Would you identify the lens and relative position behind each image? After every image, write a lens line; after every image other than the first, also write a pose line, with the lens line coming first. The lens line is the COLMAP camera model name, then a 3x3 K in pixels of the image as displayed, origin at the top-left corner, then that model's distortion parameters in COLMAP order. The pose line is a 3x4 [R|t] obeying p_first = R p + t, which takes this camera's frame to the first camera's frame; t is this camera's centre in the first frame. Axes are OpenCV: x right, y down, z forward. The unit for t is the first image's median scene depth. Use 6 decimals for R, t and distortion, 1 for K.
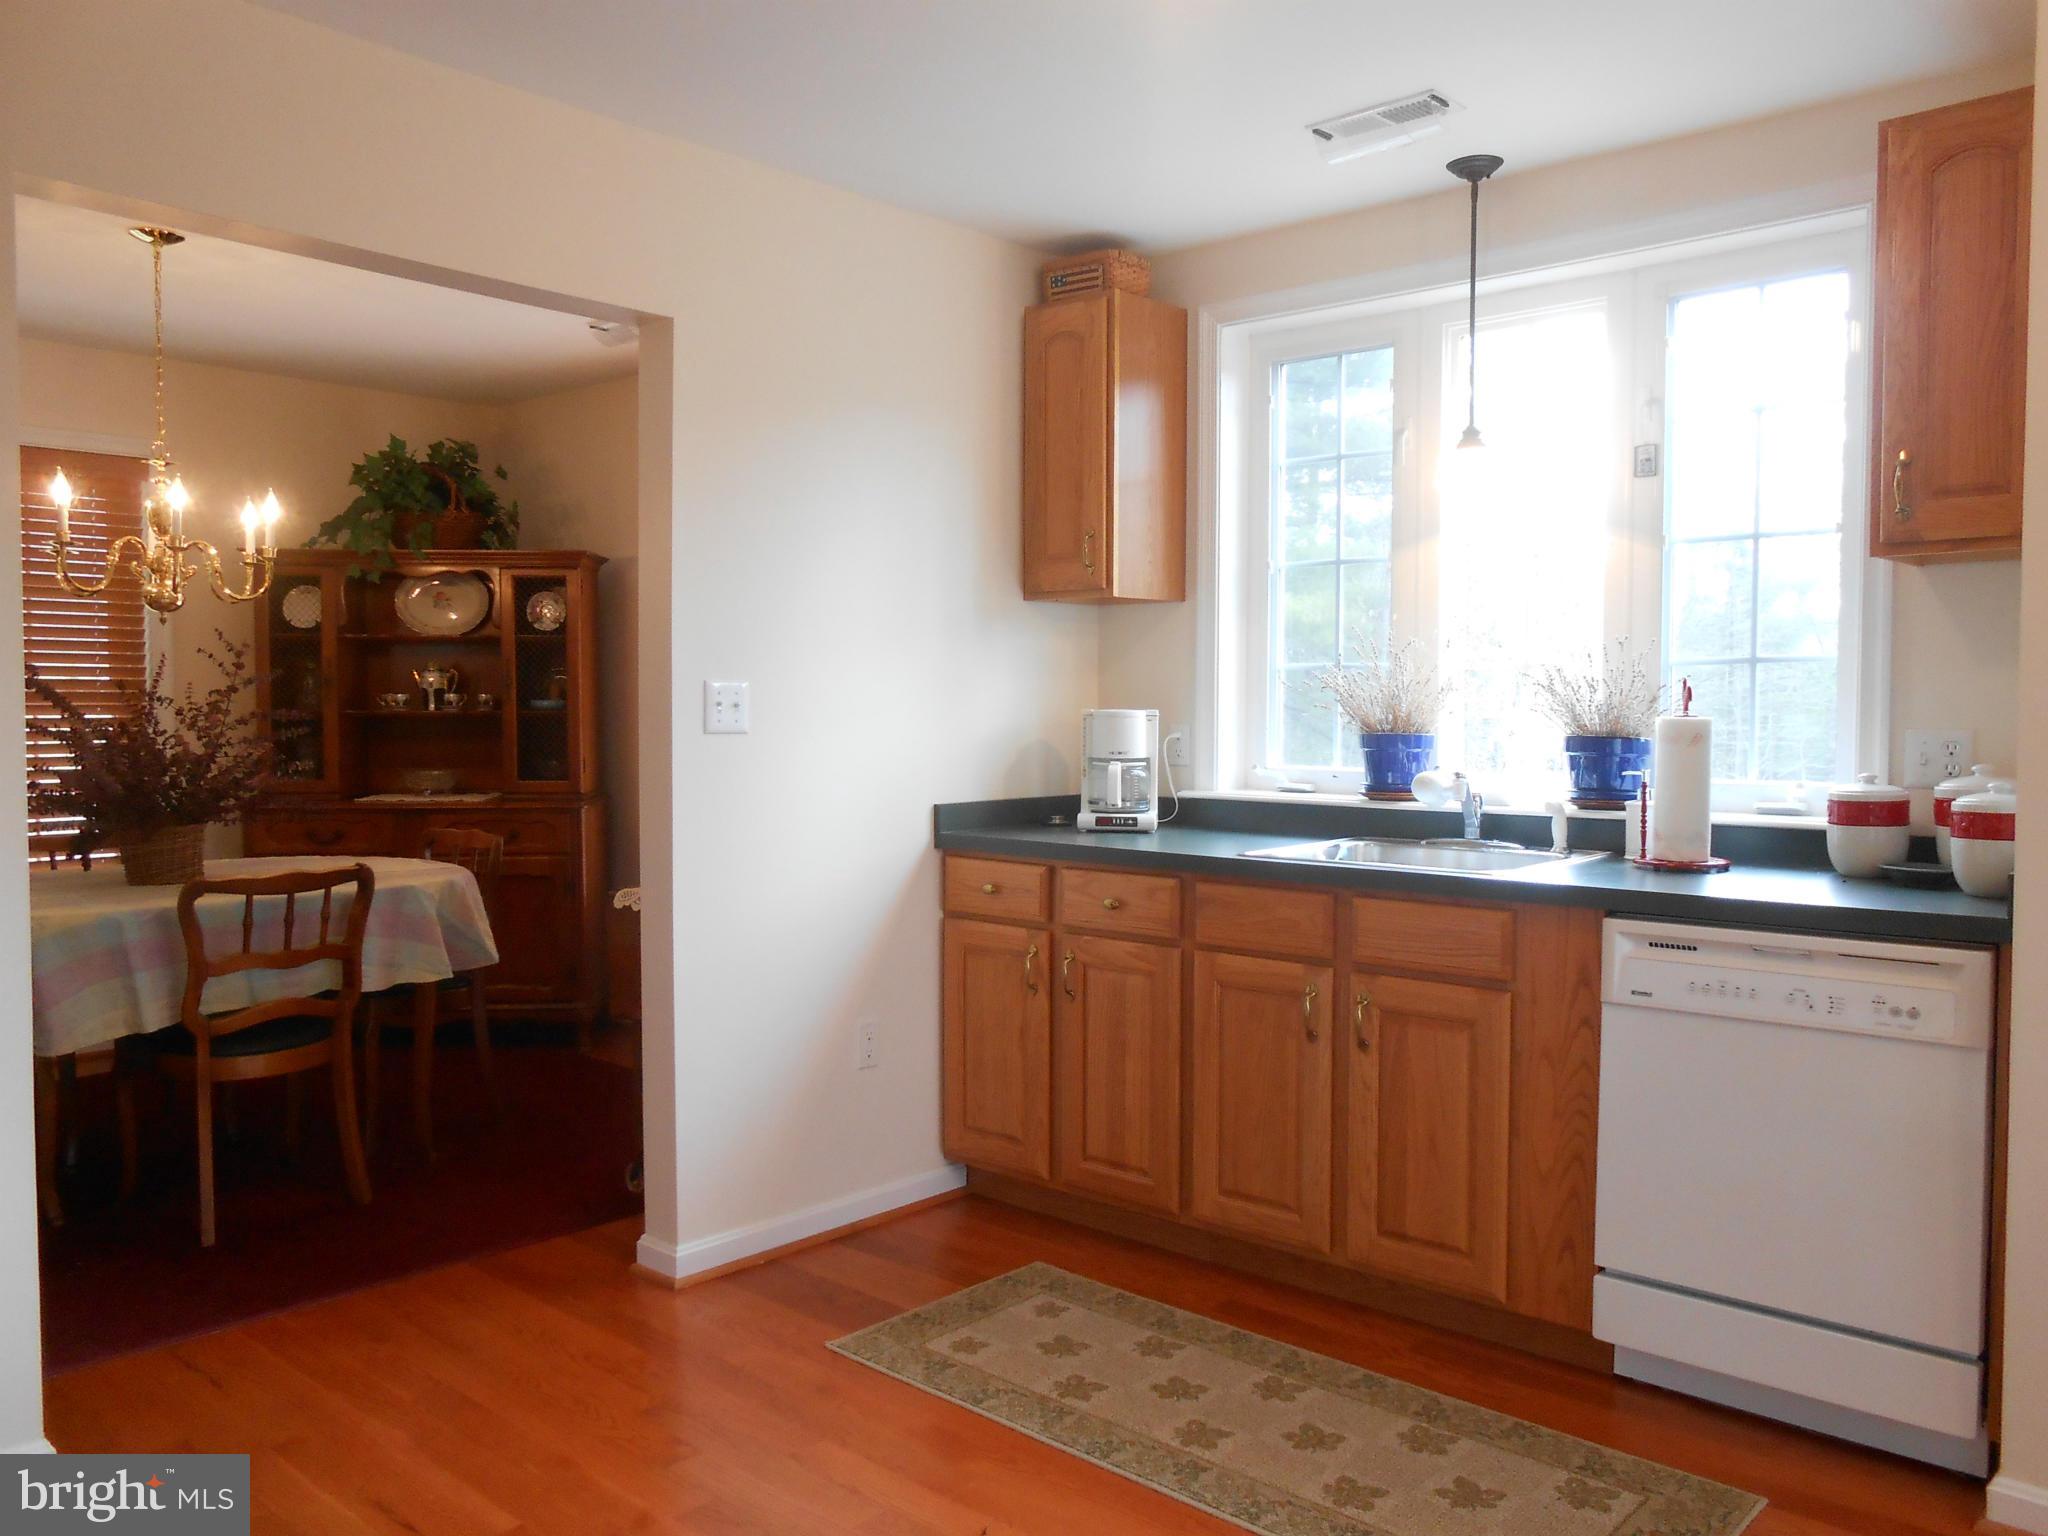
lens RADIAL K [[1578.8, 0, 1018.7], [0, 1578.8, 779.7], [0, 0, 1]] dist [-0.046195, 0.050875]
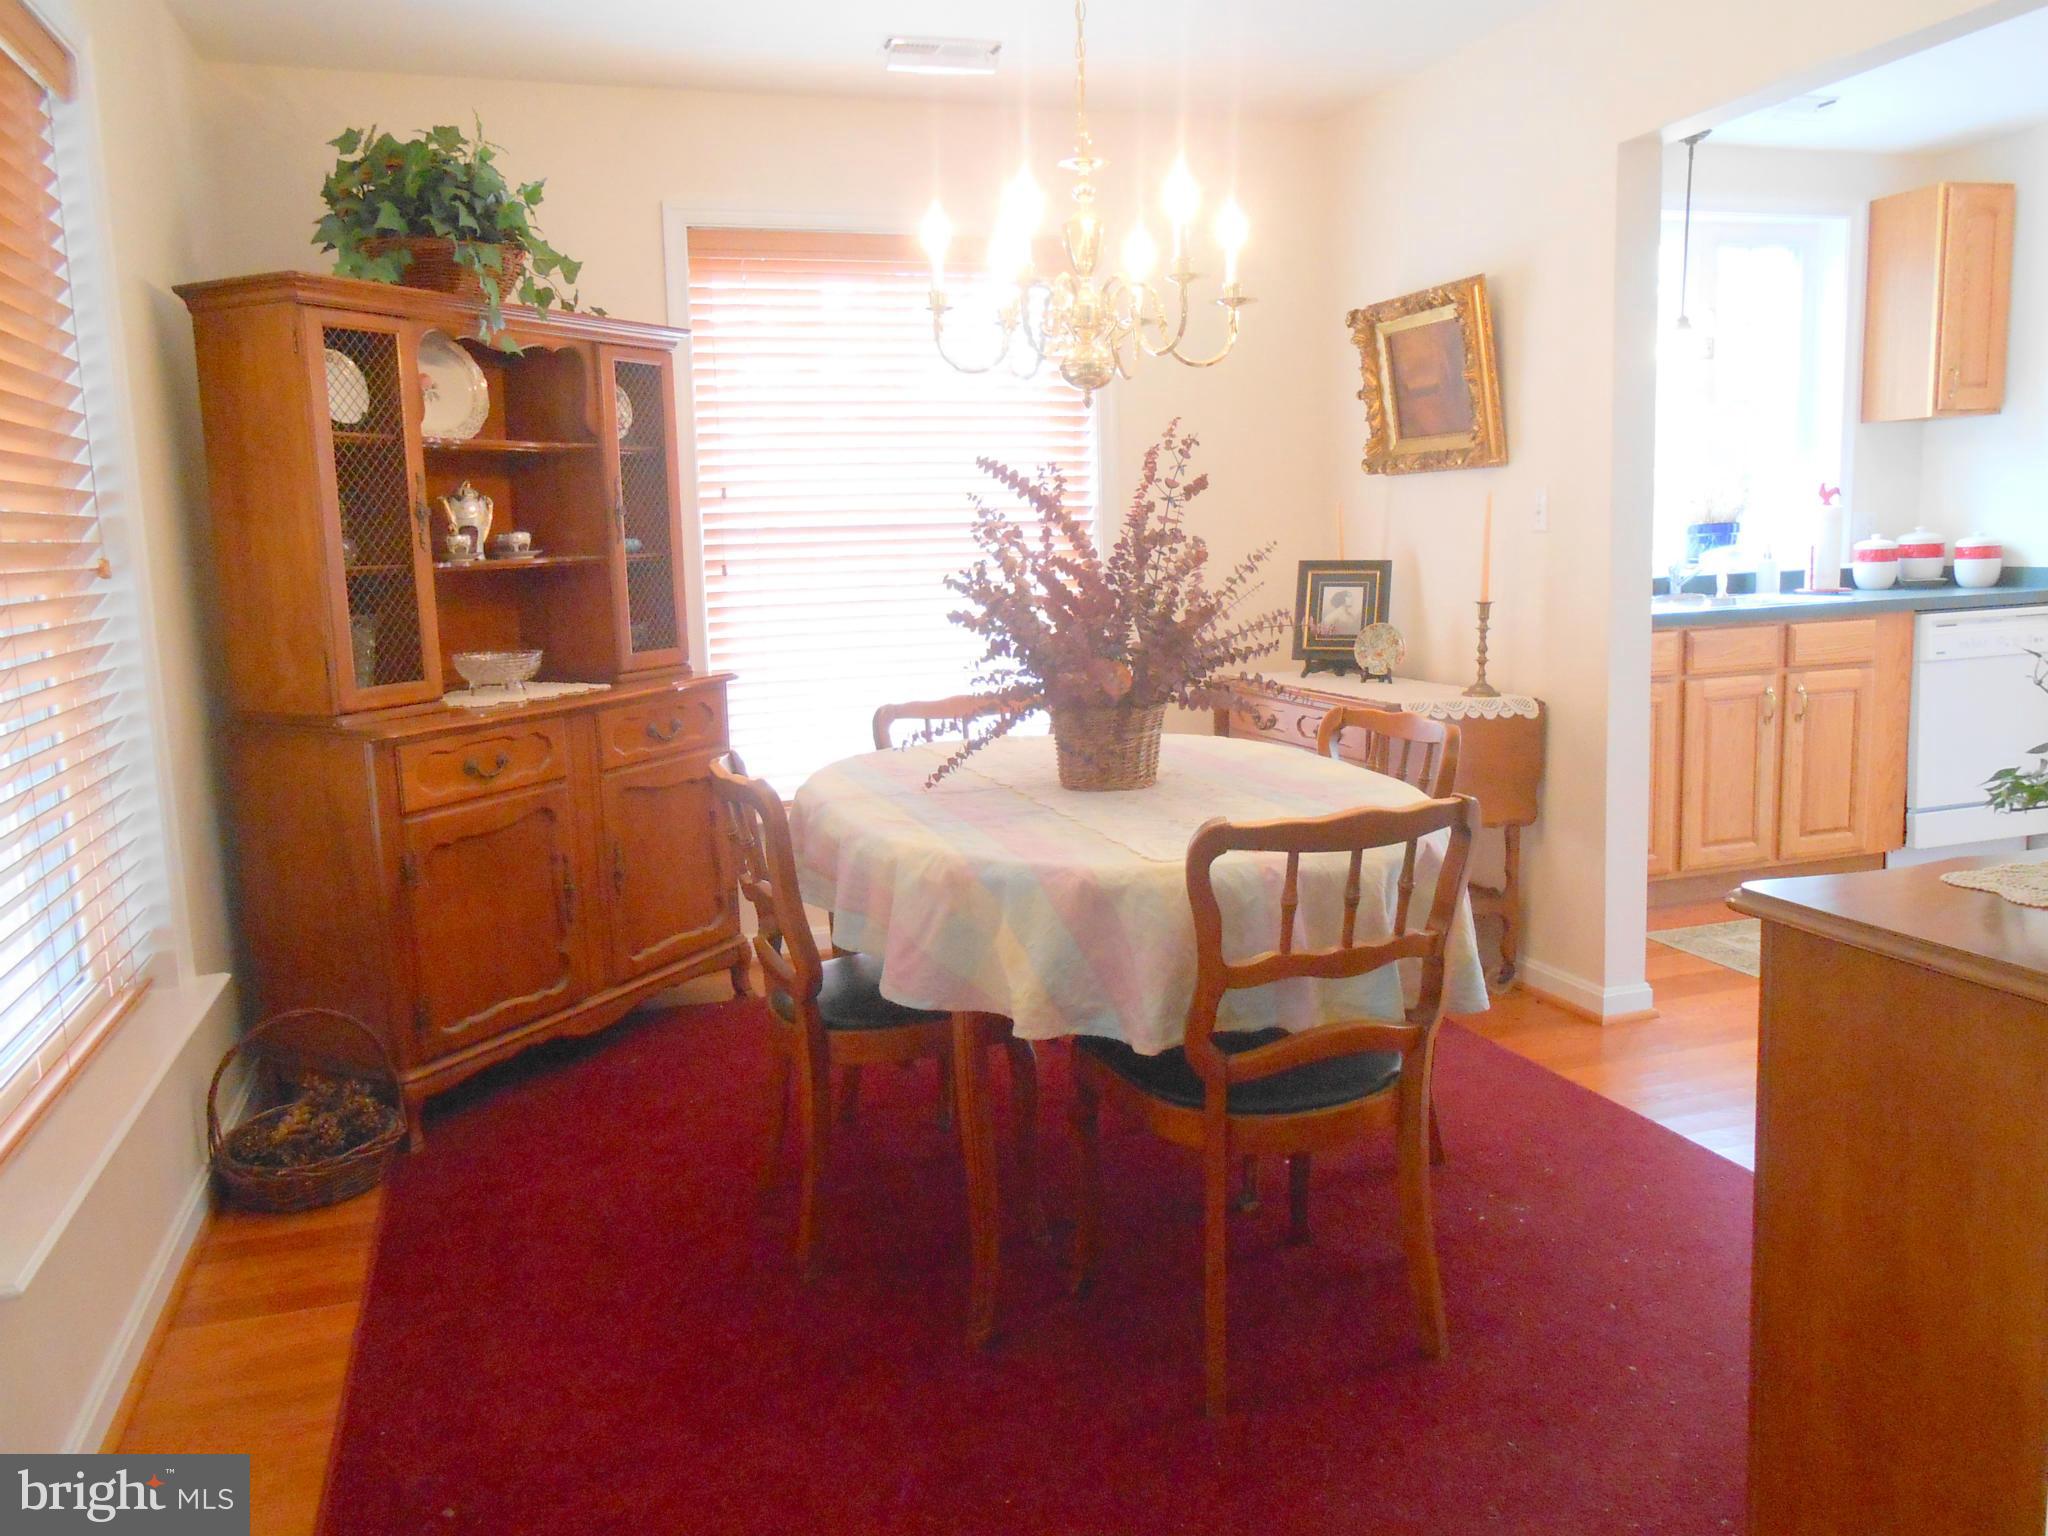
lens RADIAL K [[1578.8, 0, 1031.9], [0, 1578.8, 779.3], [0, 0, 1]] dist [-0.046195, 0.050875]
pose [[0.510964, -0.153475, 0.845790, -1.364963], [0.081865, 0.988148, 0.129850, -0.033423], [-0.855695, 0.002892, 0.517472, 0.767885]]
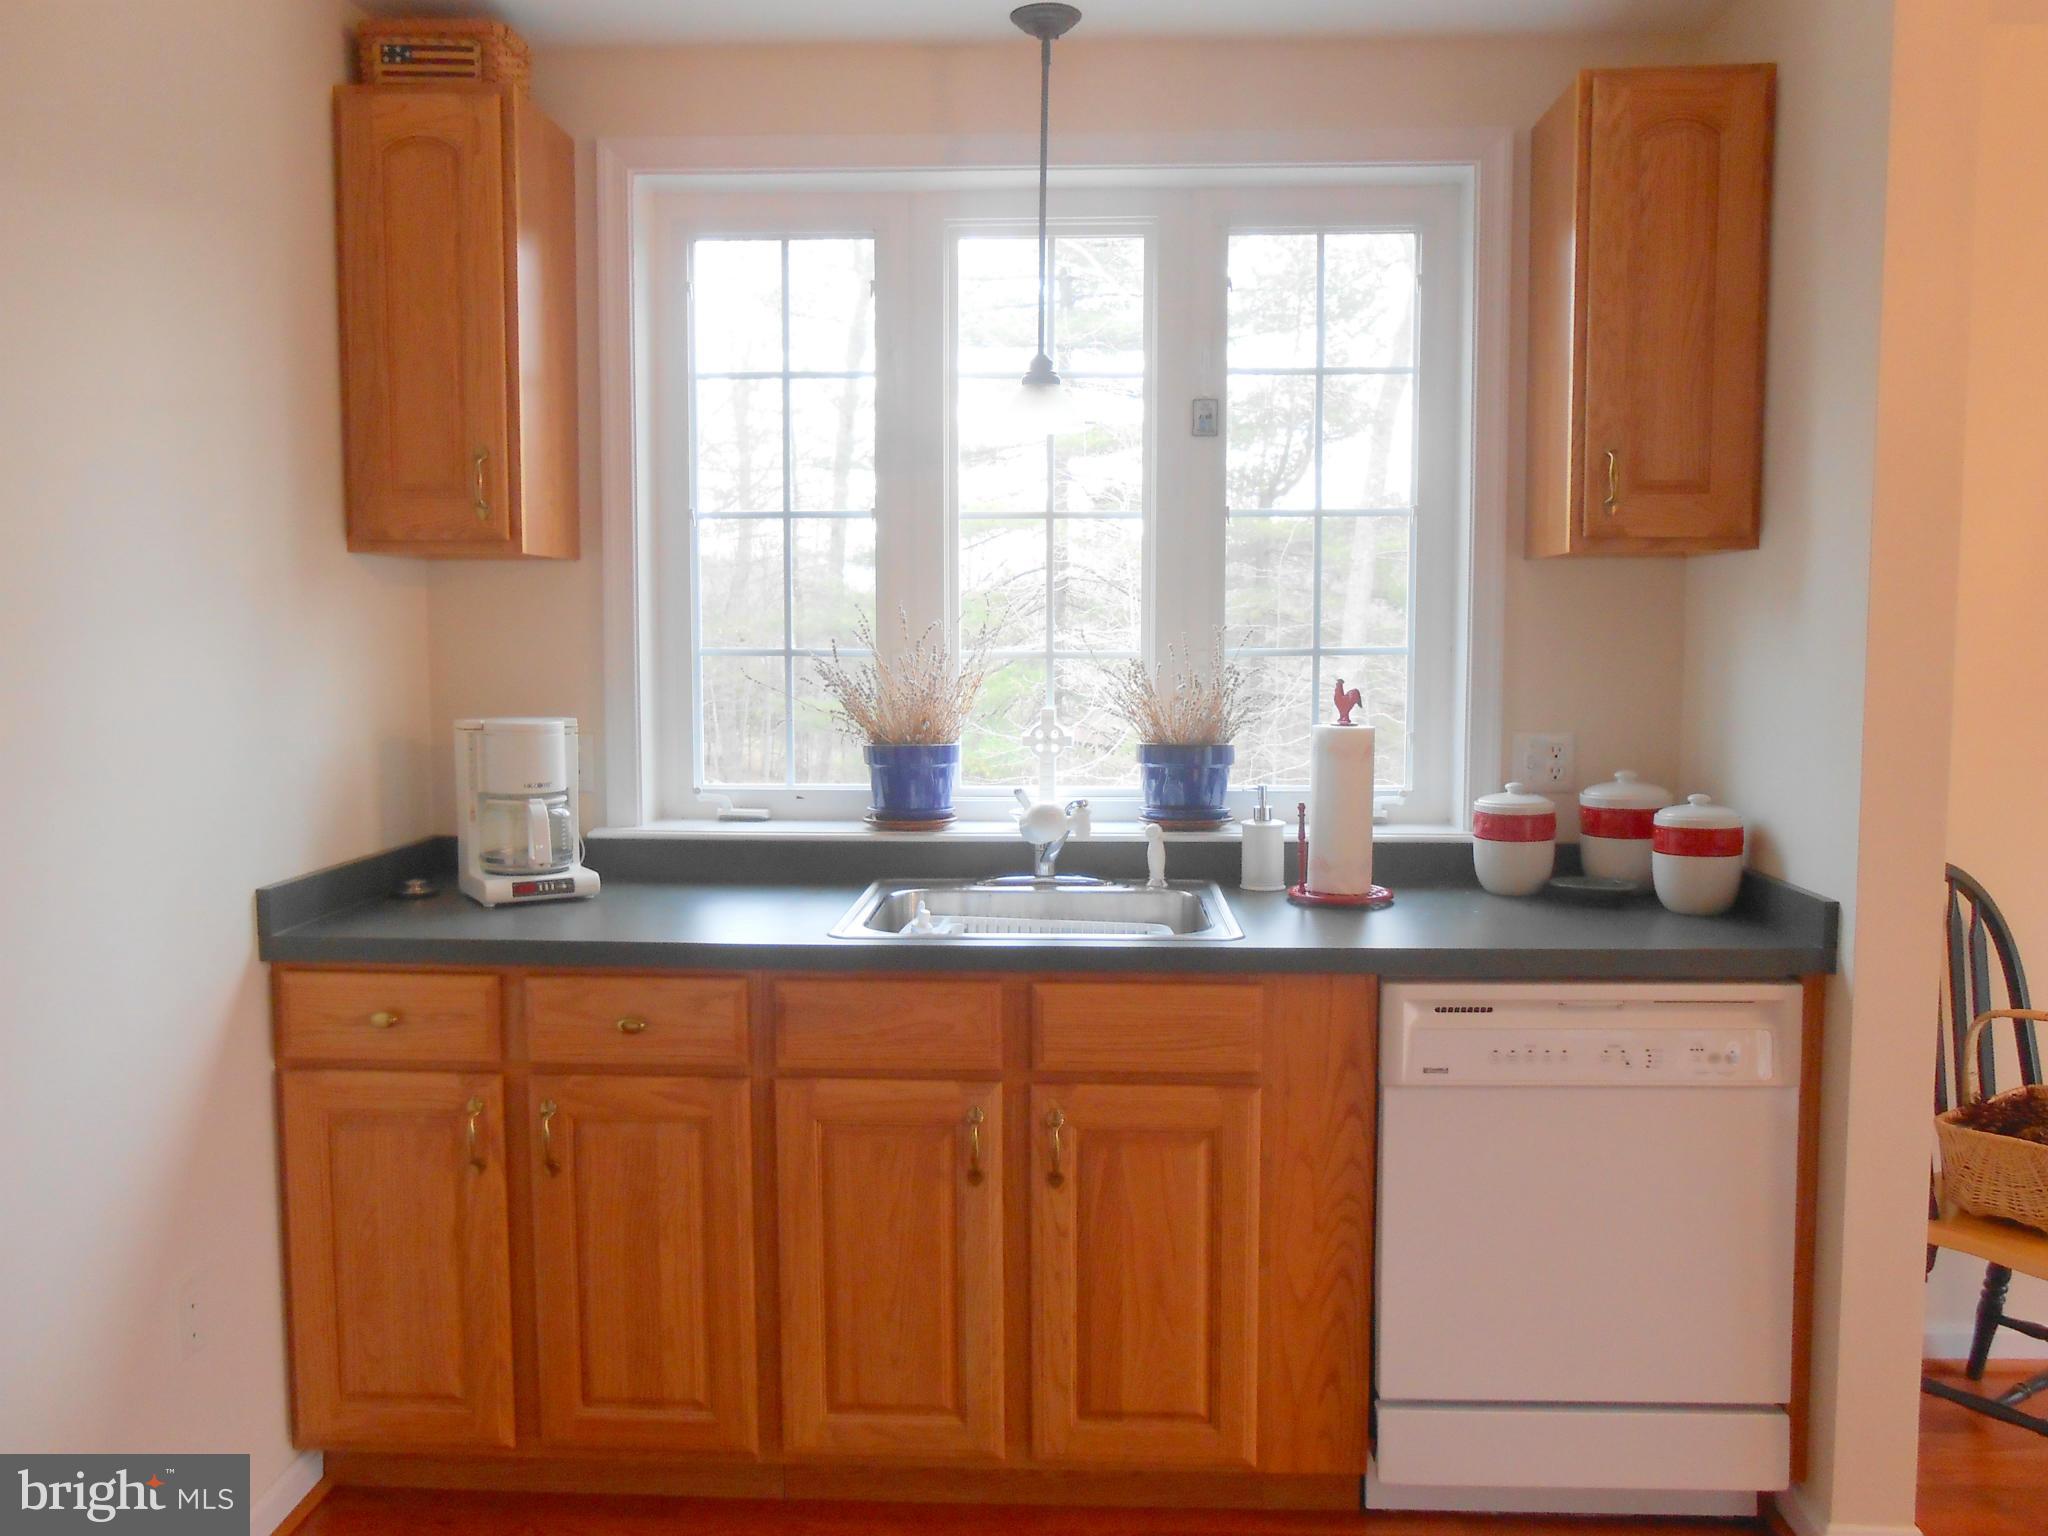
lens RADIAL K [[1578.8, 0, 1017.4], [0, 1578.8, 780.8], [0, 0, 1]] dist [-0.046195, 0.050875]
pose [[0.771508, -0.059161, 0.633463, -0.234323], [0.033342, 0.998059, 0.052604, -0.054479], [-0.635345, -0.019463, 0.771983, 0.398617]]
